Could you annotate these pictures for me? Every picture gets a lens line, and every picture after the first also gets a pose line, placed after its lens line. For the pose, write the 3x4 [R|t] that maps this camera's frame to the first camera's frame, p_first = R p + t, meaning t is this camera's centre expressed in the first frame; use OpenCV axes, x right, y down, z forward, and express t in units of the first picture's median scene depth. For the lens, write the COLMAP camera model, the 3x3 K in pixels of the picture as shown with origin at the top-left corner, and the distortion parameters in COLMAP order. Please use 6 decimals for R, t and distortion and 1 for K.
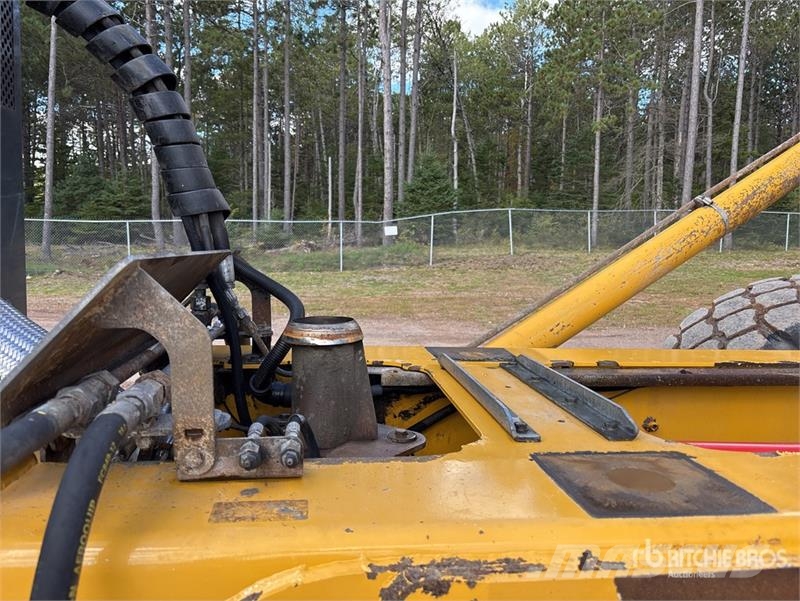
lens RADIAL K [[604.0, 0, 393.7], [0, 604.0, 290.5], [0, 0, 1]] dist [0.017620, -0.001890]
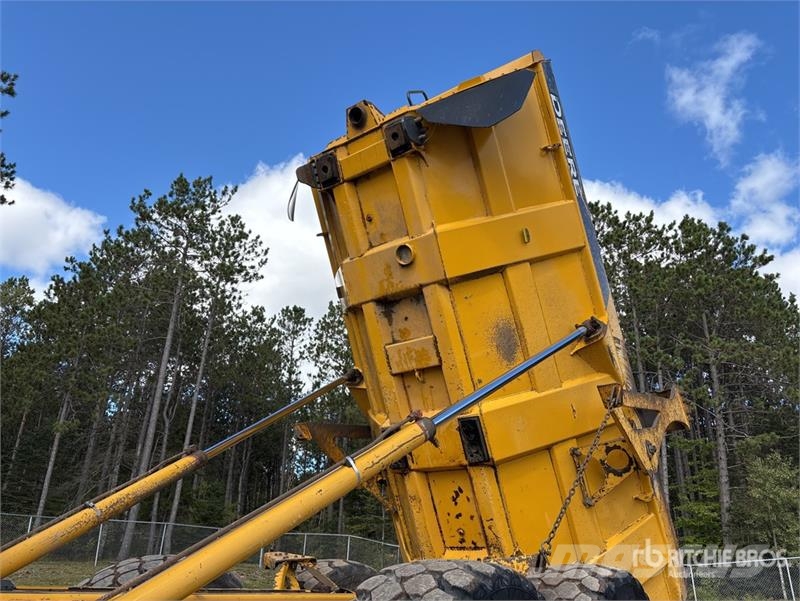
lens RADIAL K [[615.1, 0, 392.2], [0, 615.1, 303.0], [0, 0, 1]] dist [0.023487, -0.010297]
pose [[0.688580, 0.292080, 0.663737, -0.018982], [0.040843, 0.898223, -0.437638, 0.011087], [-0.724009, 0.328458, 0.606569, -0.068456]]
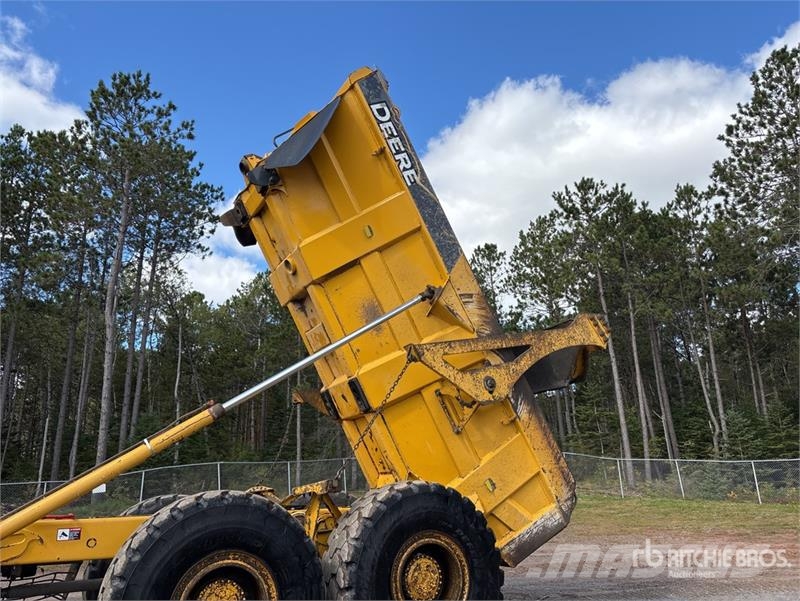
lens RADIAL K [[620.2, 0, 400.0], [0, 620.2, 300.5], [0, 0, 1]] dist [0.094788, -0.102649]
pose [[0.934012, 0.055441, 0.352912, 0.055156], [0.079294, 0.931068, -0.356126, 0.021891], [-0.348329, 0.360610, 0.865233, -0.187853]]
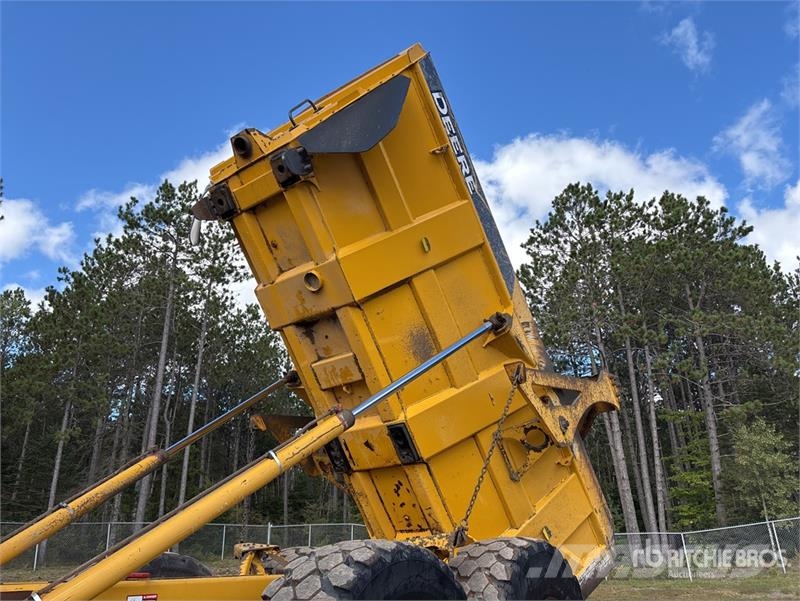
lens RADIAL K [[618.1, 0, 393.8], [0, 618.1, 297.8], [0, 0, 1]] dist [0.016172, 0.003994]
pose [[0.703749, 0.242563, 0.667757, -0.021396], [0.093680, 0.900020, -0.425662, 0.014681], [-0.704245, 0.362115, 0.610665, -0.096699]]
